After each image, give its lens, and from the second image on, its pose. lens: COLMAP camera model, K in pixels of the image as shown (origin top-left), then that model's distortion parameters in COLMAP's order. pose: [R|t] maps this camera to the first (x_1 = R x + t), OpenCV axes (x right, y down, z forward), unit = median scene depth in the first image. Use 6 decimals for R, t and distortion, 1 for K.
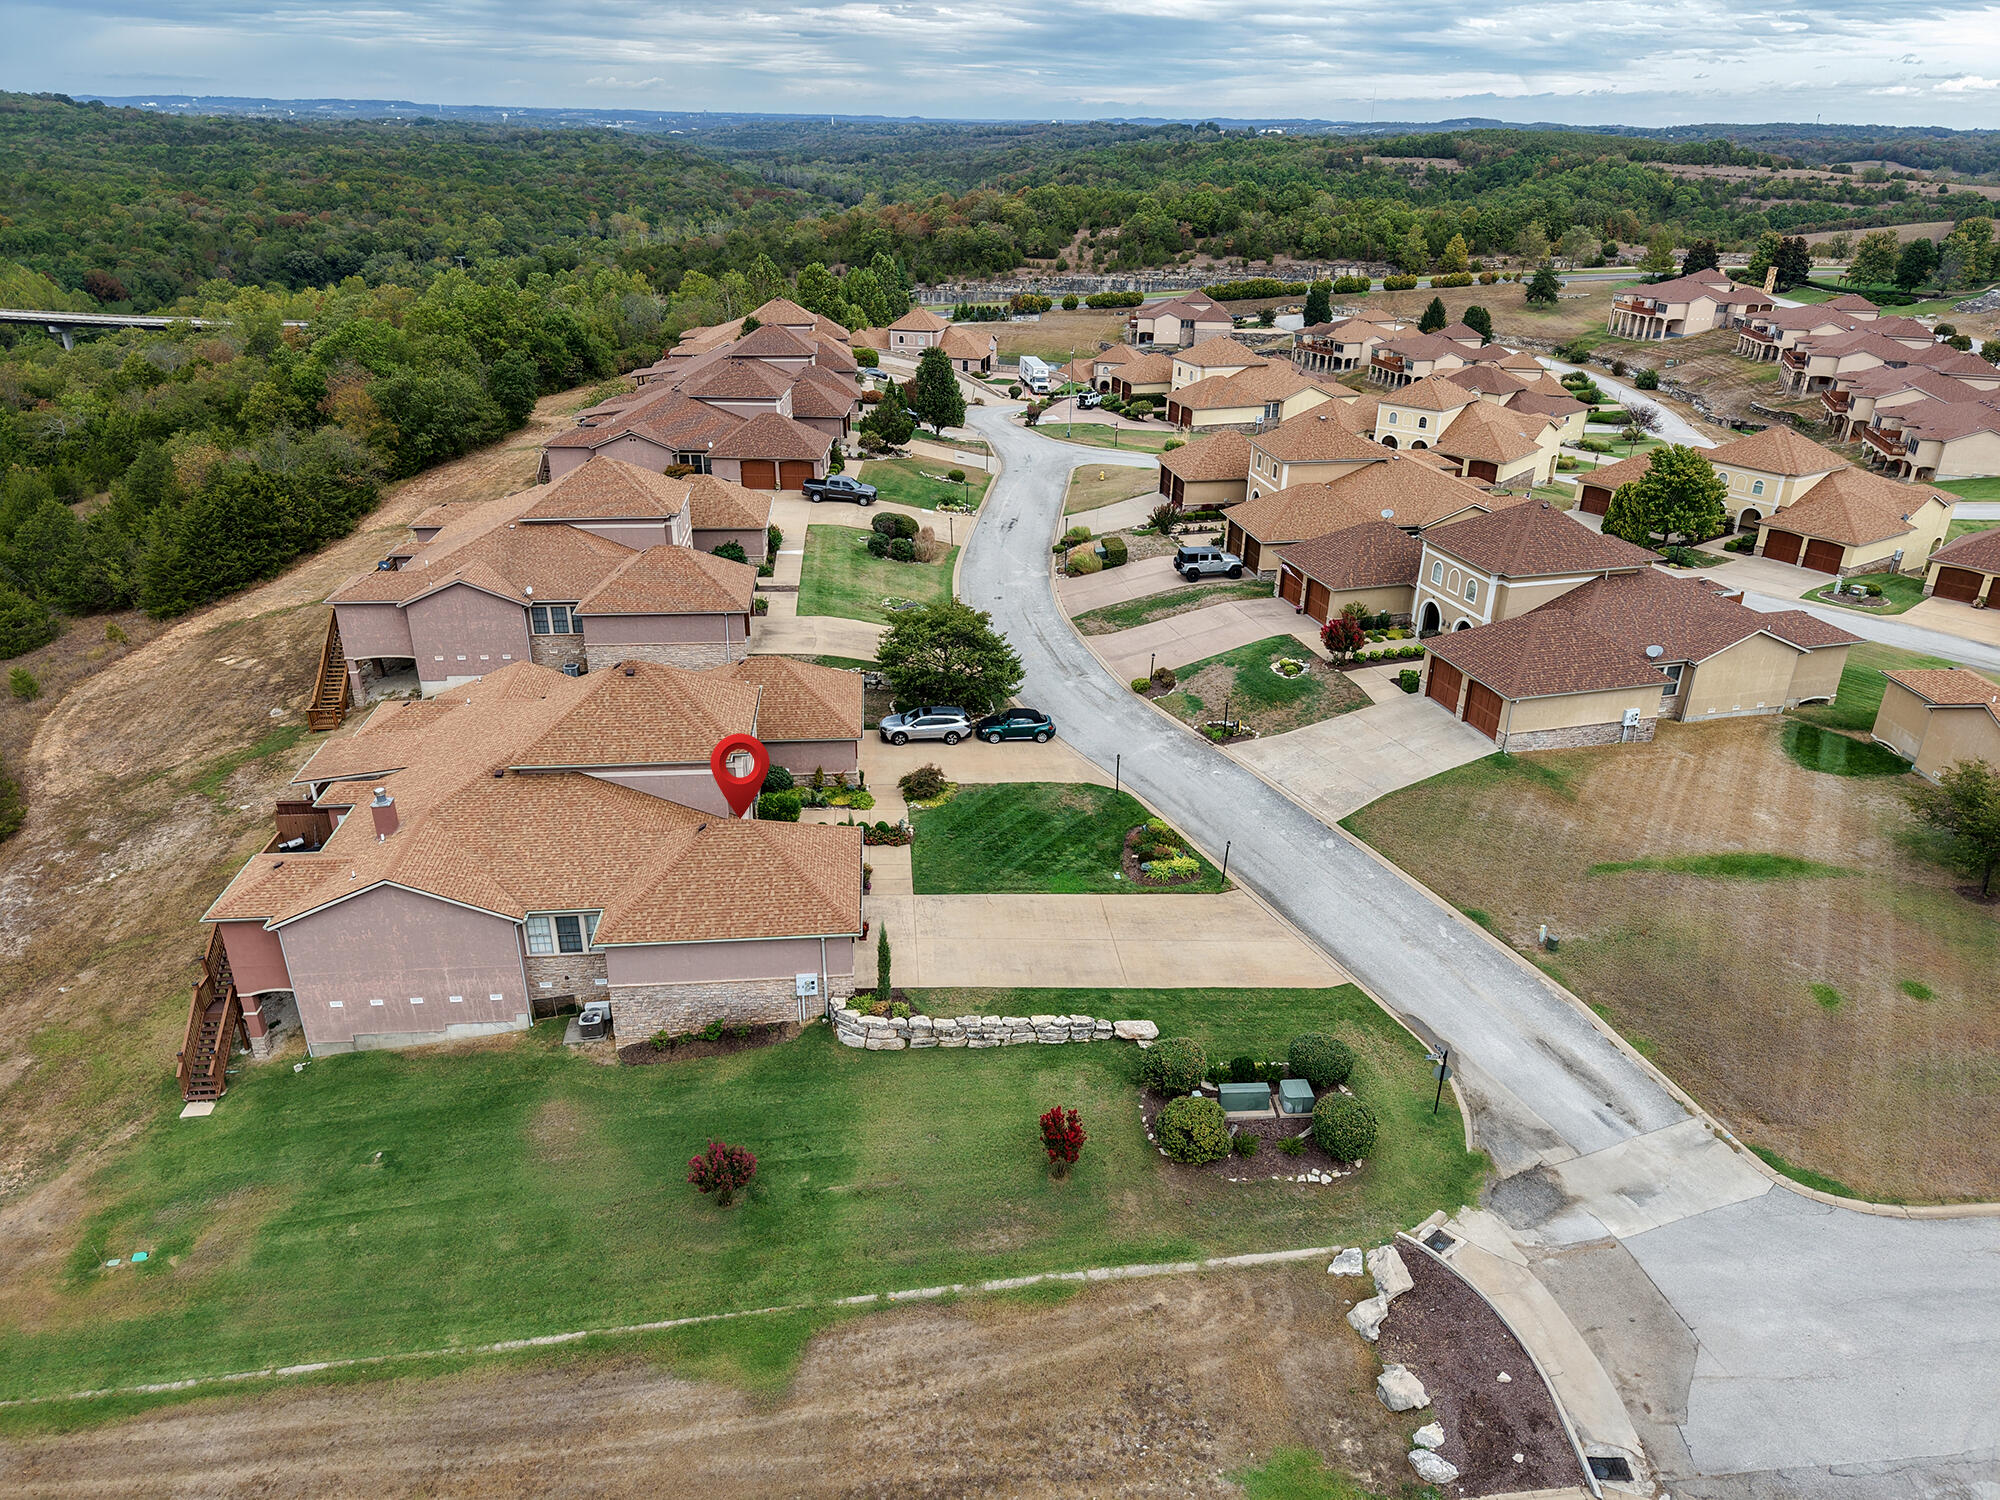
lens RADIAL K [[1369.0, 0, 1000.0], [0, 1369.0, 750.0], [0, 0, 1]] dist [0.026244, -0.025176]
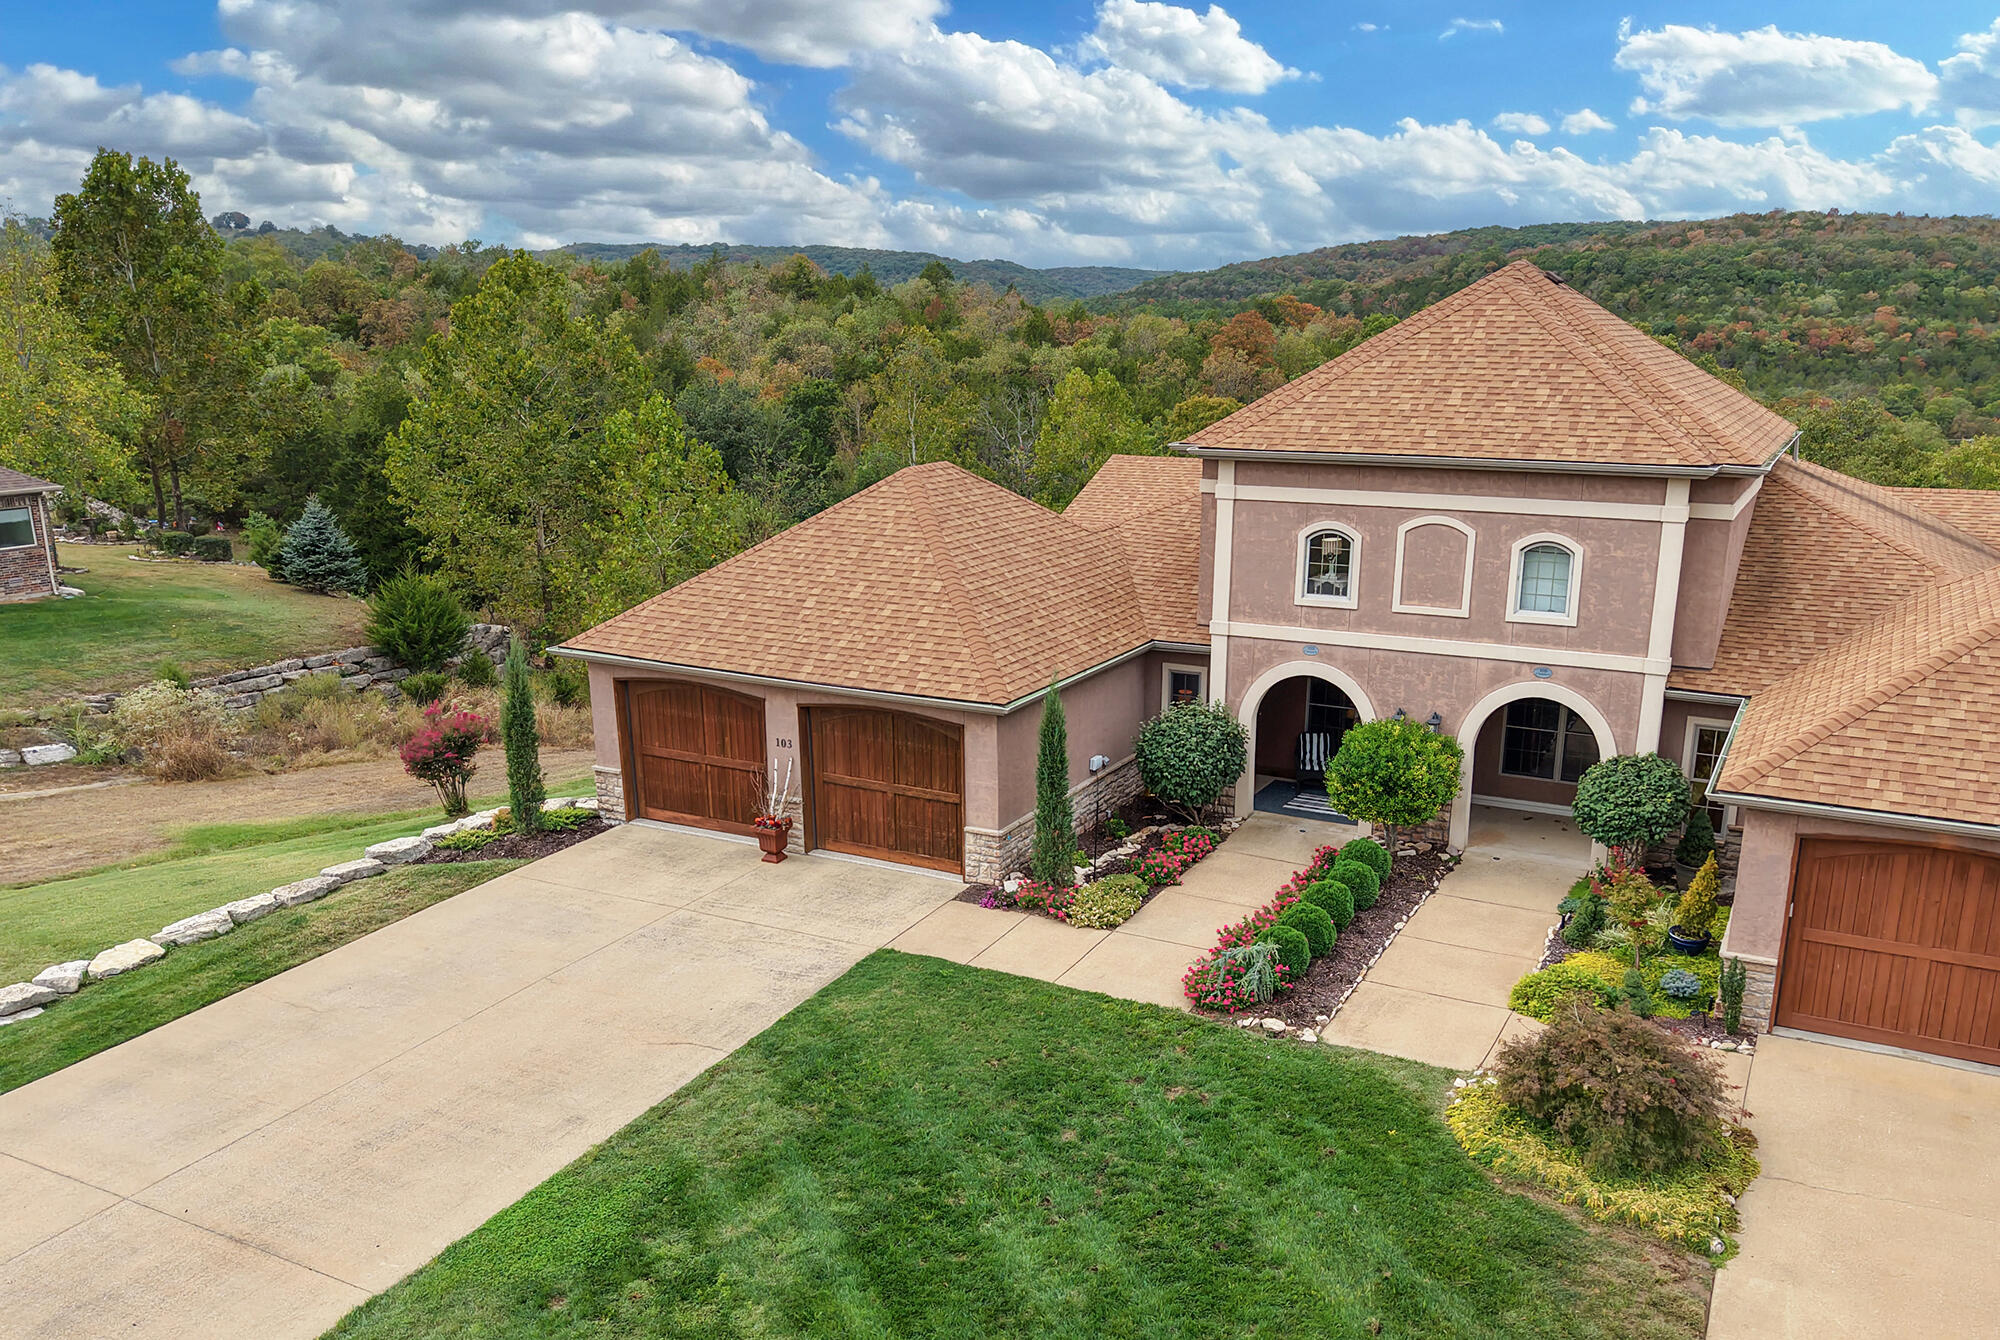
lens RADIAL K [[1571.4, 0, 1054.4], [0, 1571.4, 779.5], [0, 0, 1]] dist [0.077995, -0.118642]
pose [[-0.538330, 0.226608, -0.811695, 0.045381], [-0.366831, 0.804123, 0.467783, -0.024523], [0.758707, 0.549577, -0.349757, 0.260603]]
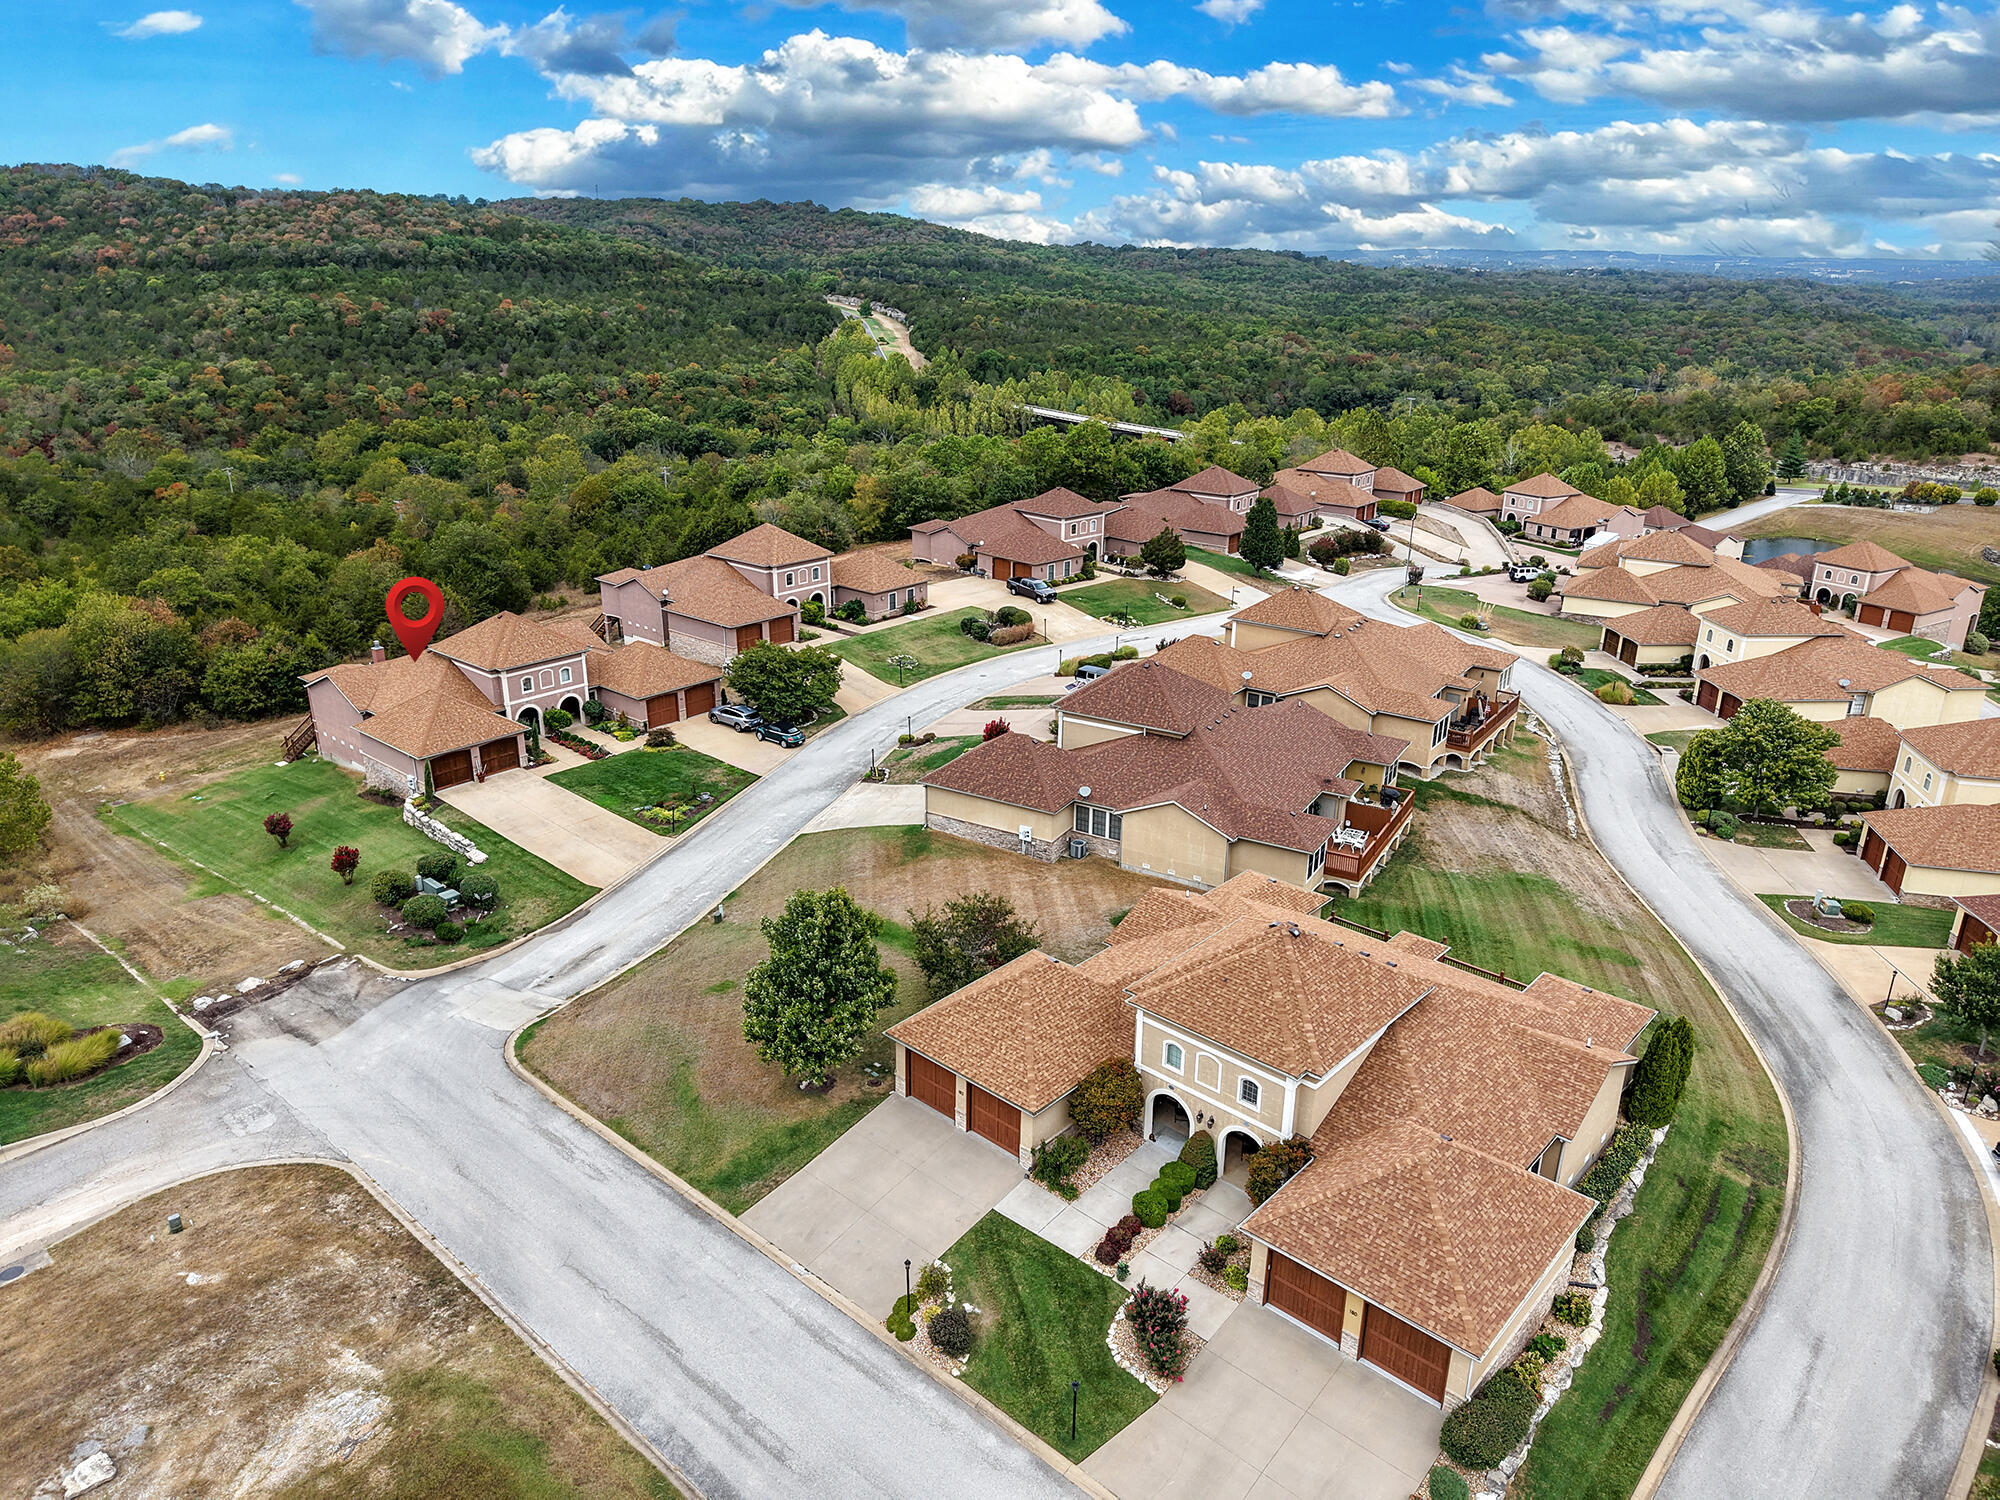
lens RADIAL K [[1394.9, 0, 1000.0], [0, 1394.9, 750.0], [0, 0, 1]] dist [0.026611, -0.000743]
pose [[0.690708, 0.241058, -0.681773, 0.331096], [-0.305962, 0.951674, 0.026517, -0.031182], [0.655218, 0.190281, 0.731083, 0.030602]]
